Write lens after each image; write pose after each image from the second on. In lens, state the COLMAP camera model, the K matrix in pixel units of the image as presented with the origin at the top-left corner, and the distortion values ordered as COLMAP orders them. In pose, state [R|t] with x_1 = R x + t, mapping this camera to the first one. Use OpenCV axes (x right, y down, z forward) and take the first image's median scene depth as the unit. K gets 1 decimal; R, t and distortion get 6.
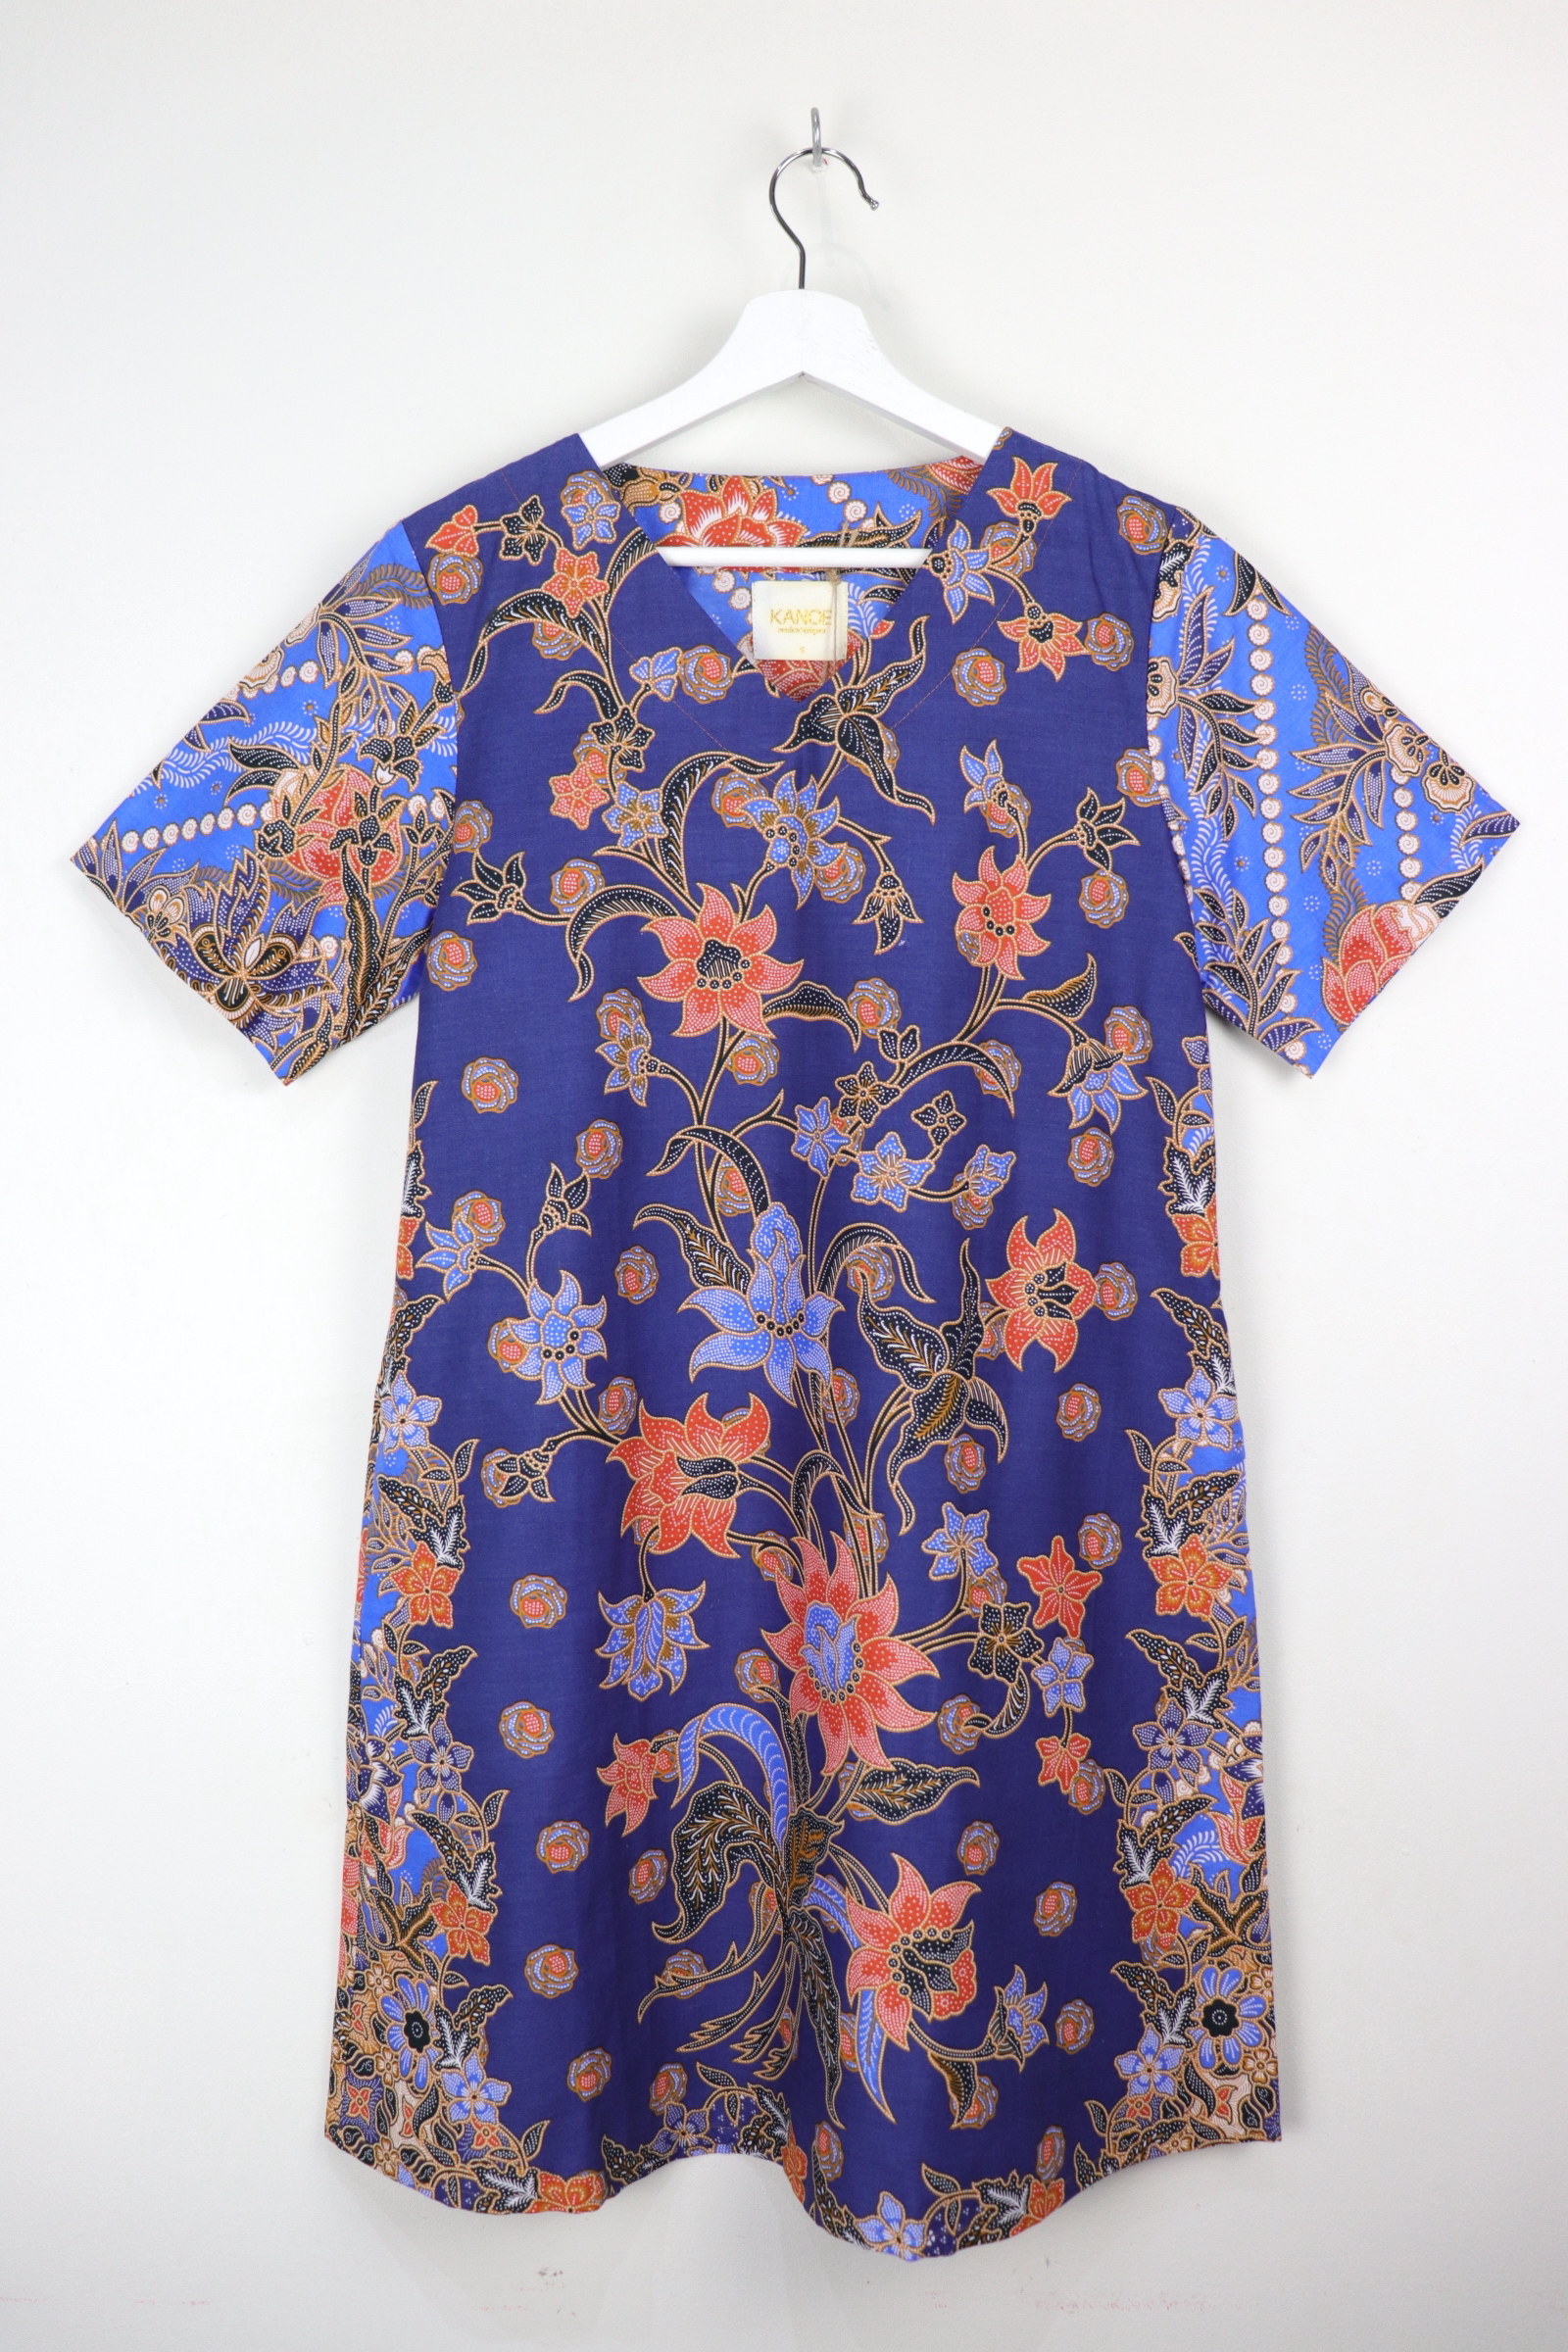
lens RADIAL K [[1987.4, 0, 775.5], [0, 1987.4, 1170.0], [0, 0, 1]] dist [-0.185403, 0.181513]
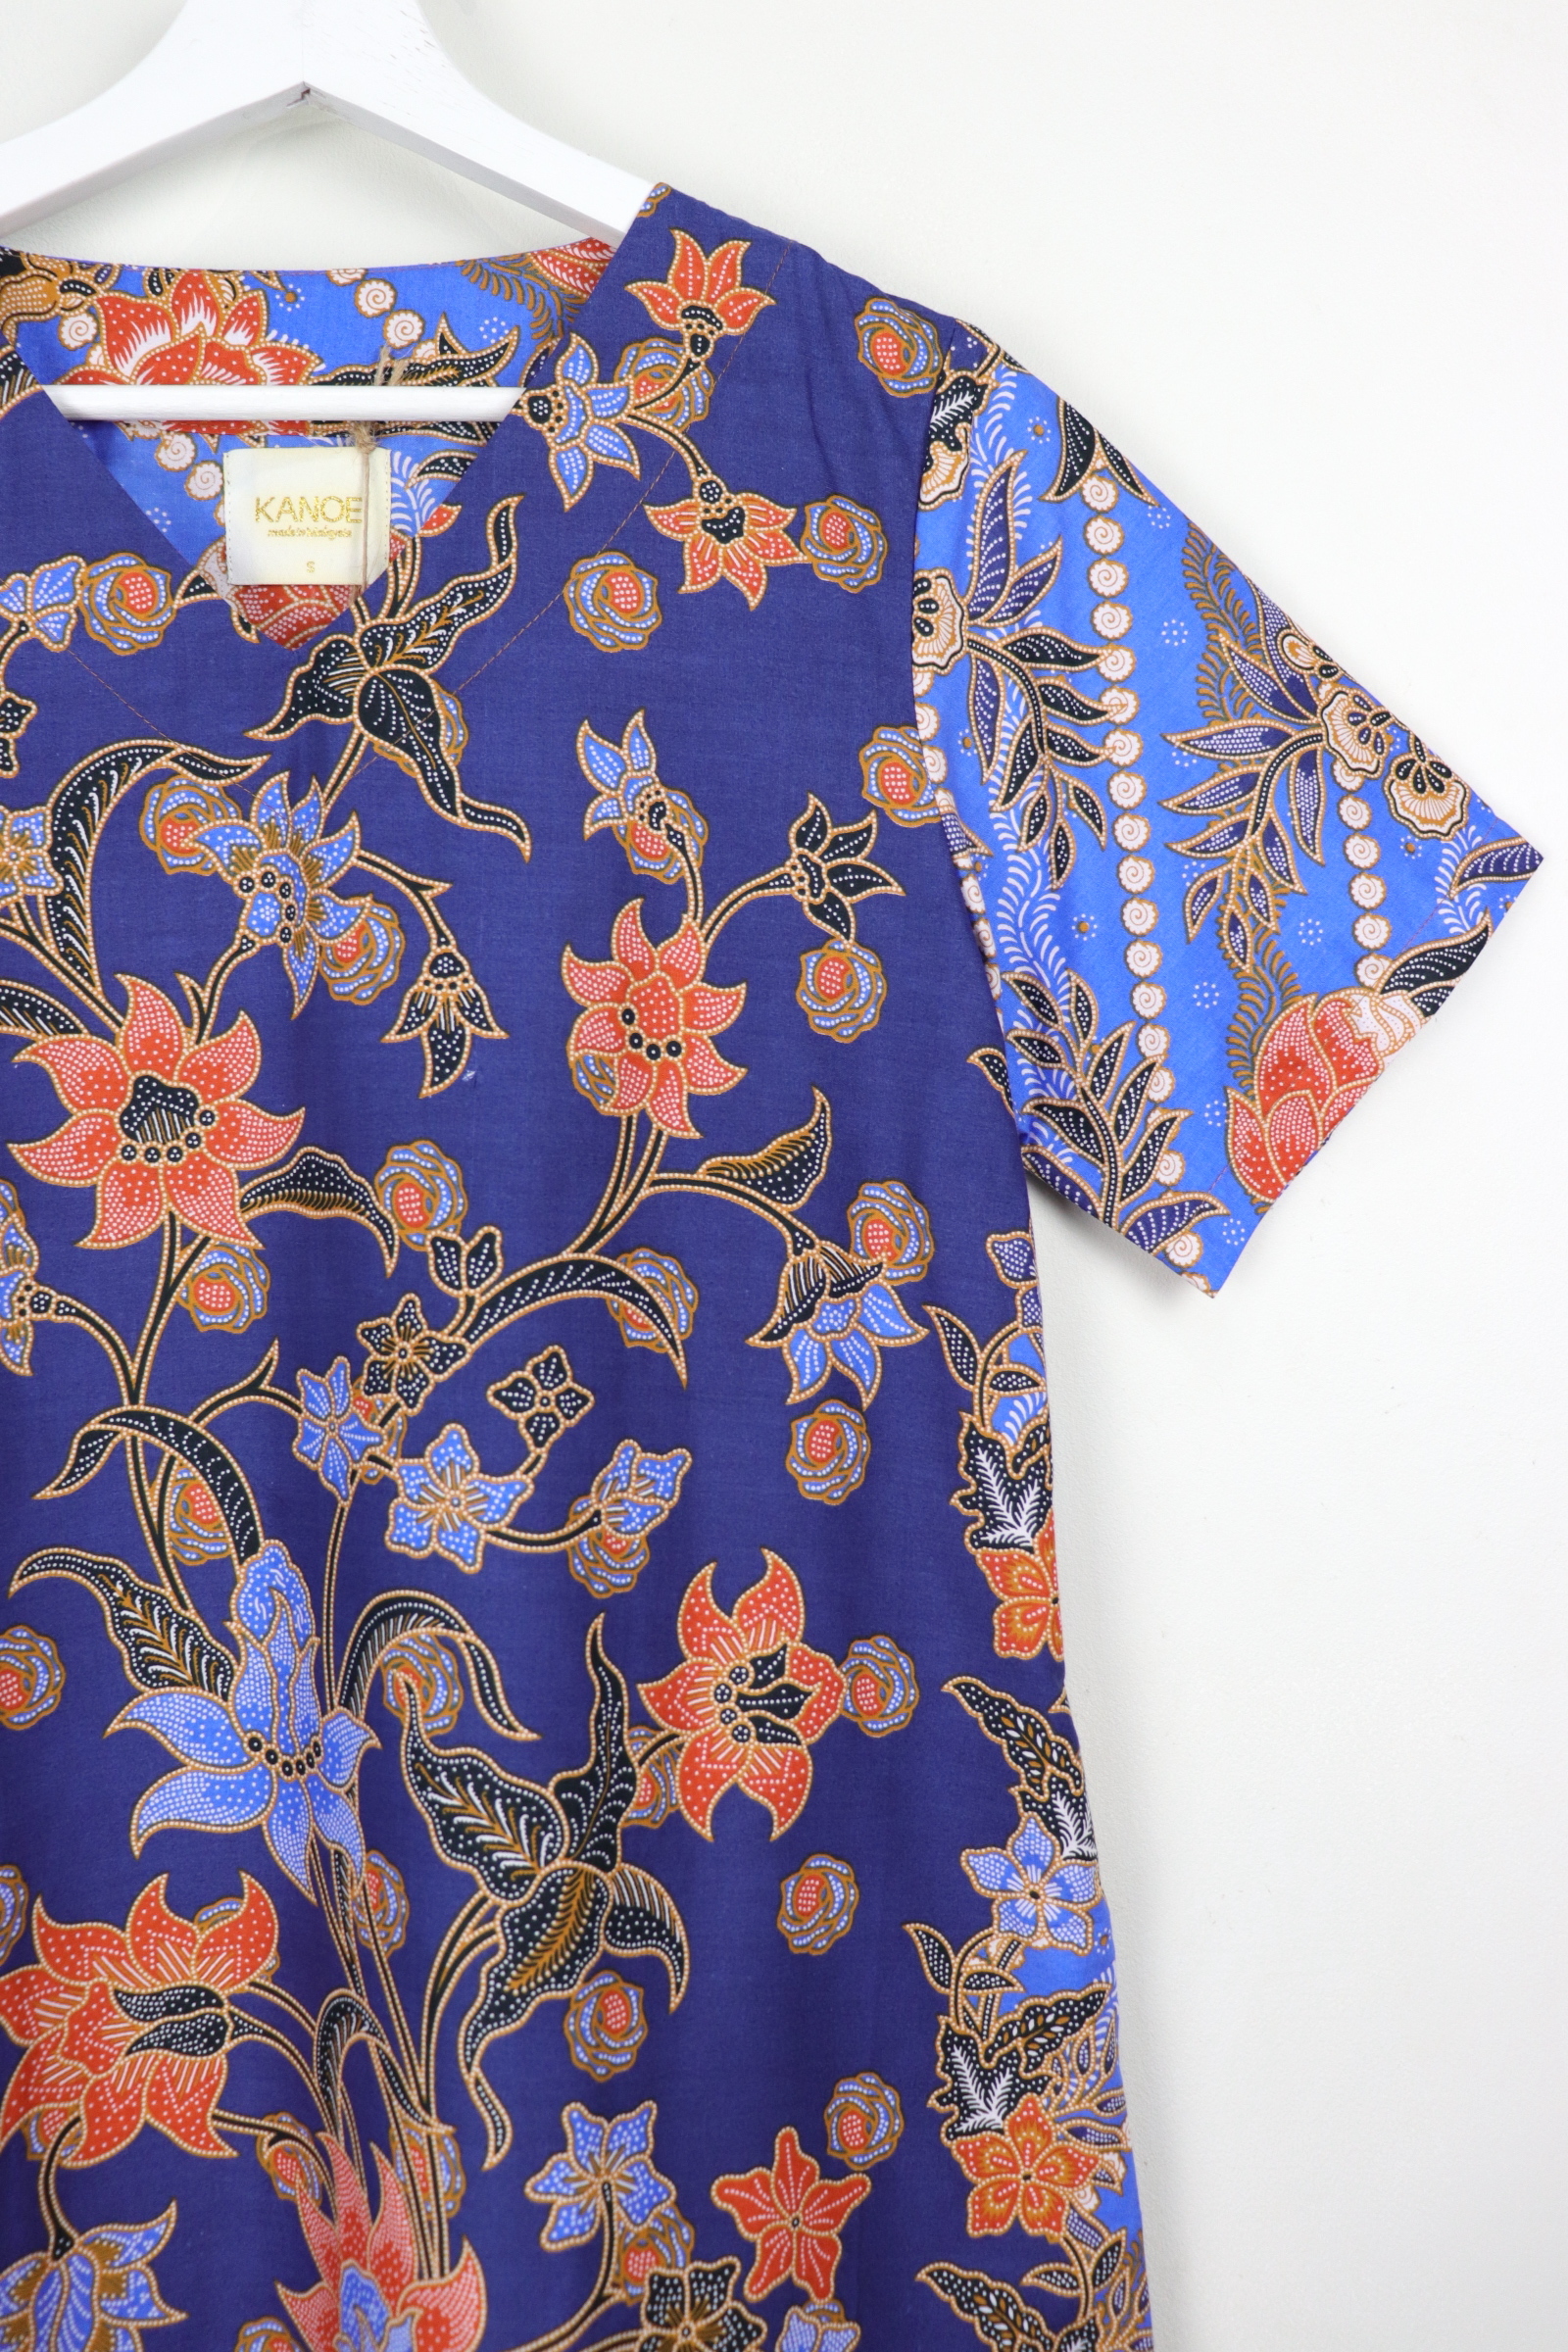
lens RADIAL K [[1987.4, 0, 775.5], [0, 1987.4, 1170.0], [0, 0, 1]] dist [-0.185403, 0.181513]
pose [[0.996601, -0.015583, 0.080894, 0.100784], [0.020924, 0.997626, -0.065603, -0.049793], [-0.079680, 0.067072, 0.994561, 0.441227]]
